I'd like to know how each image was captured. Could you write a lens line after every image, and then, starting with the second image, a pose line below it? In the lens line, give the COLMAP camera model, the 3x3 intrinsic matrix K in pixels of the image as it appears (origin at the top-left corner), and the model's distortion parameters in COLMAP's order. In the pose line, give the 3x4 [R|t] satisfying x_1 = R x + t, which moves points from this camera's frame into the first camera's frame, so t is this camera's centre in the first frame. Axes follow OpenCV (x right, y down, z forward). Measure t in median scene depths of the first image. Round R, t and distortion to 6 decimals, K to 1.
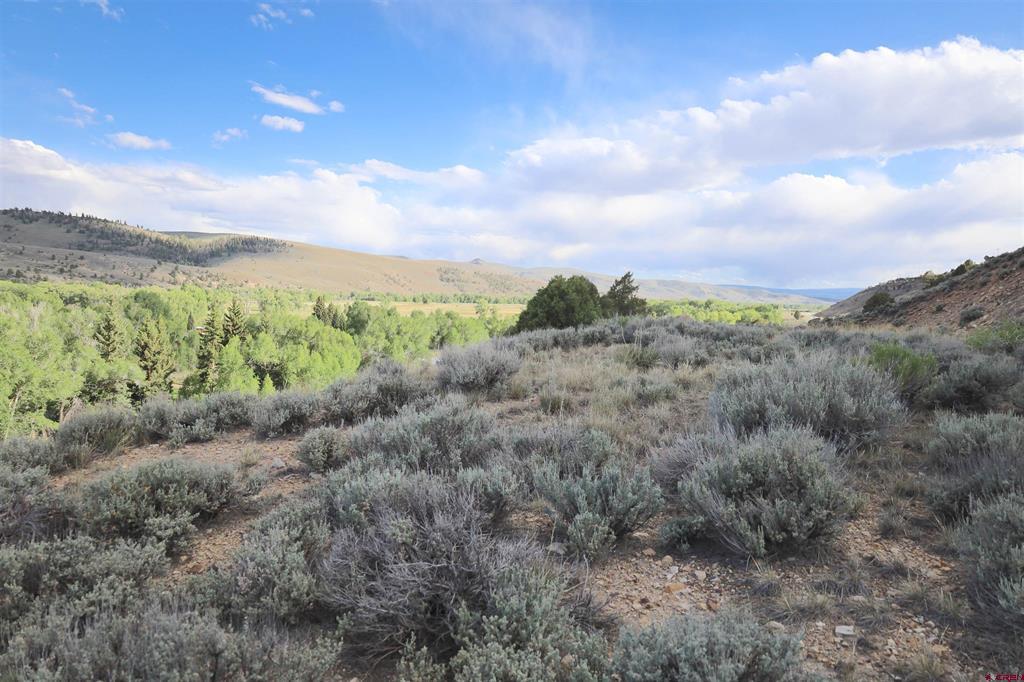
lens RADIAL K [[706.6, 0, 513.0], [0, 706.6, 348.9], [0, 0, 1]] dist [0.005688, -0.006657]
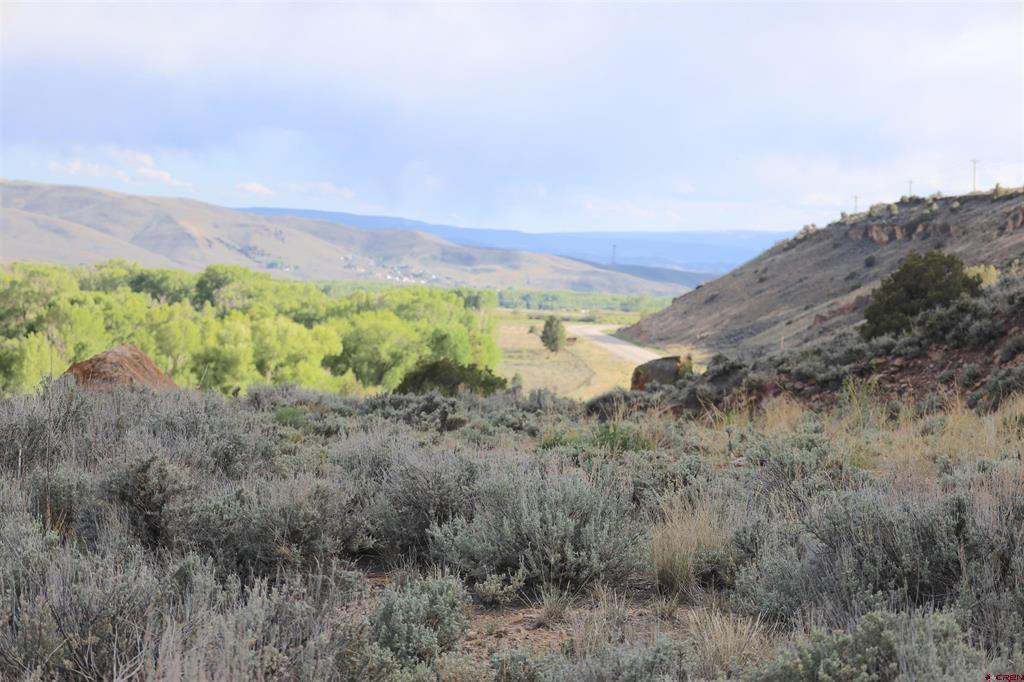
lens RADIAL K [[3007.9, 0, 509.5], [0, 3007.9, 340.0], [0, 0, 1]] dist [-0.005472, 0.000000]
pose [[0.932671, 0.004440, 0.360701, 0.005520], [0.011624, 0.999035, -0.042354, -0.002175], [-0.360541, 0.043695, 0.931719, 0.025477]]
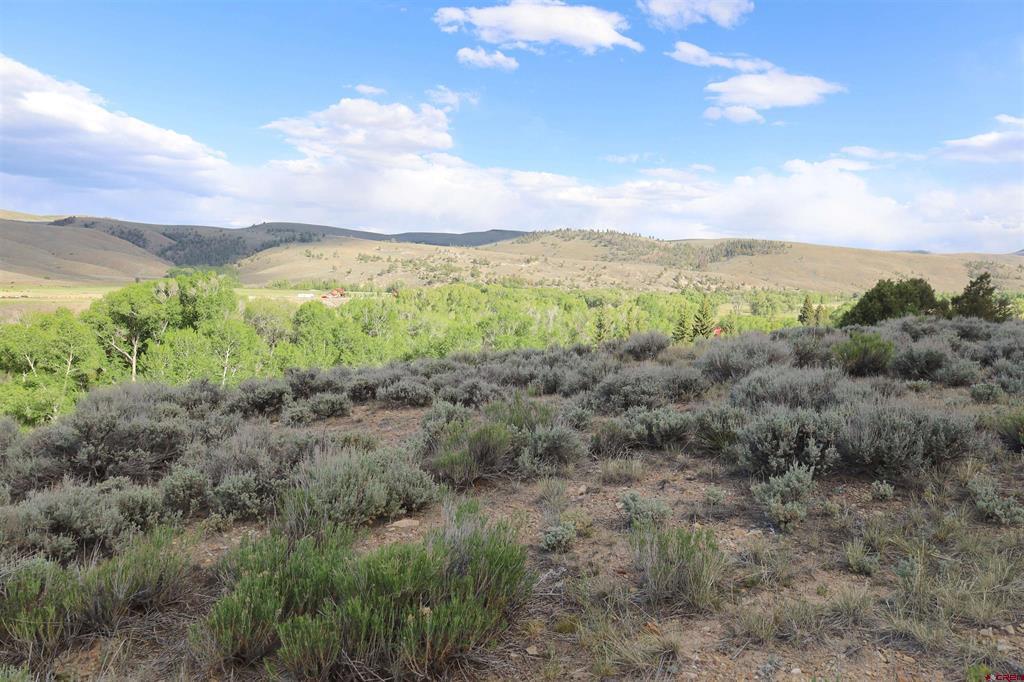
lens RADIAL K [[706.6, 0, 513.9], [0, 706.6, 343.2], [0, 0, 1]] dist [0.005688, -0.006657]
pose [[0.780154, 0.026888, -0.625010, 0.028640], [-0.033765, 0.999429, 0.000849, 0.001245], [0.624676, 0.020441, 0.780617, -0.019799]]
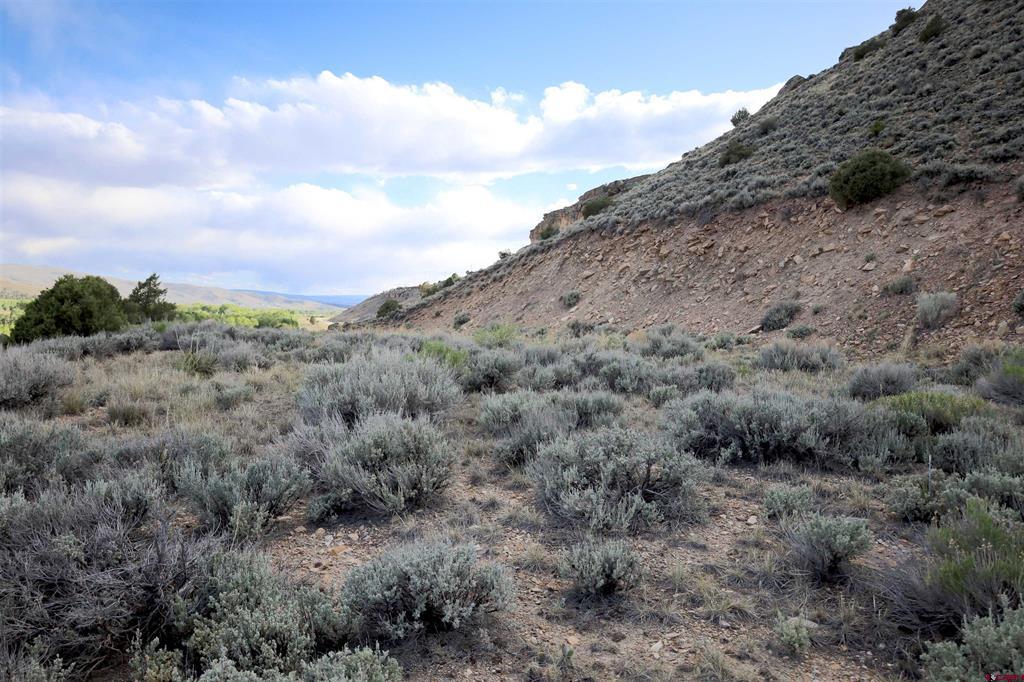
lens RADIAL K [[706.6, 0, 514.3], [0, 706.6, 363.0], [0, 0, 1]] dist [0.005688, -0.006657]
pose [[0.790081, -0.041111, 0.611623, -0.003584], [0.033836, 0.999152, 0.023450, 0.000167], [-0.612069, 0.002167, 0.790802, -0.001573]]
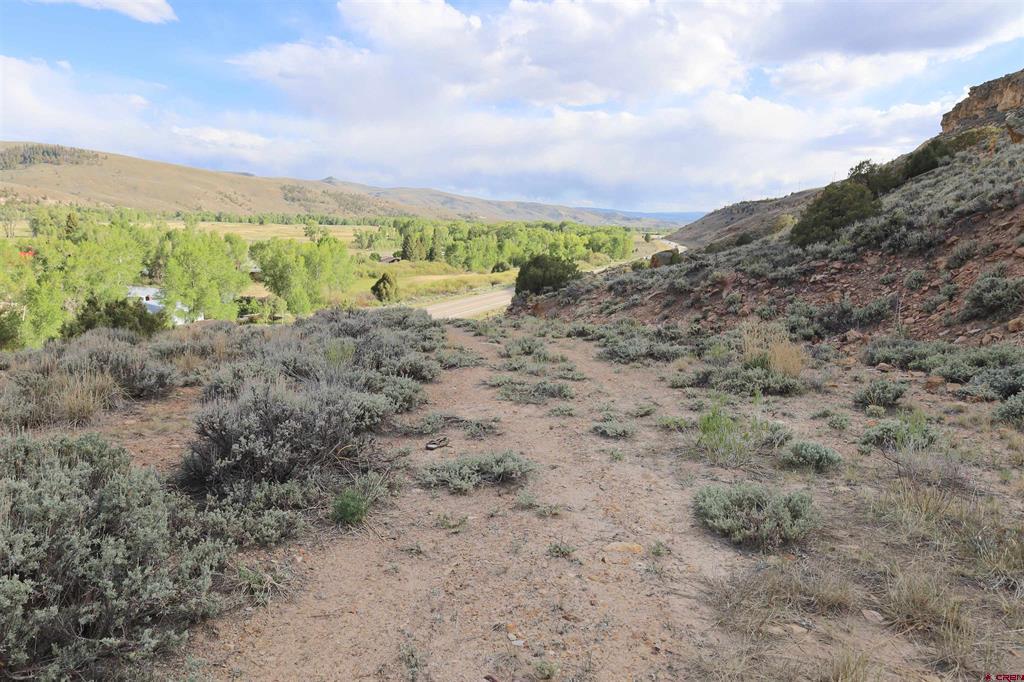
lens RADIAL K [[706.6, 0, 509.6], [0, 706.6, 342.1], [0, 0, 1]] dist [0.005688, -0.006657]
pose [[0.982053, -0.027031, 0.186659, 0.067348], [0.008412, 0.994969, 0.099830, -0.009059], [-0.188419, -0.096468, 0.977339, 0.157444]]
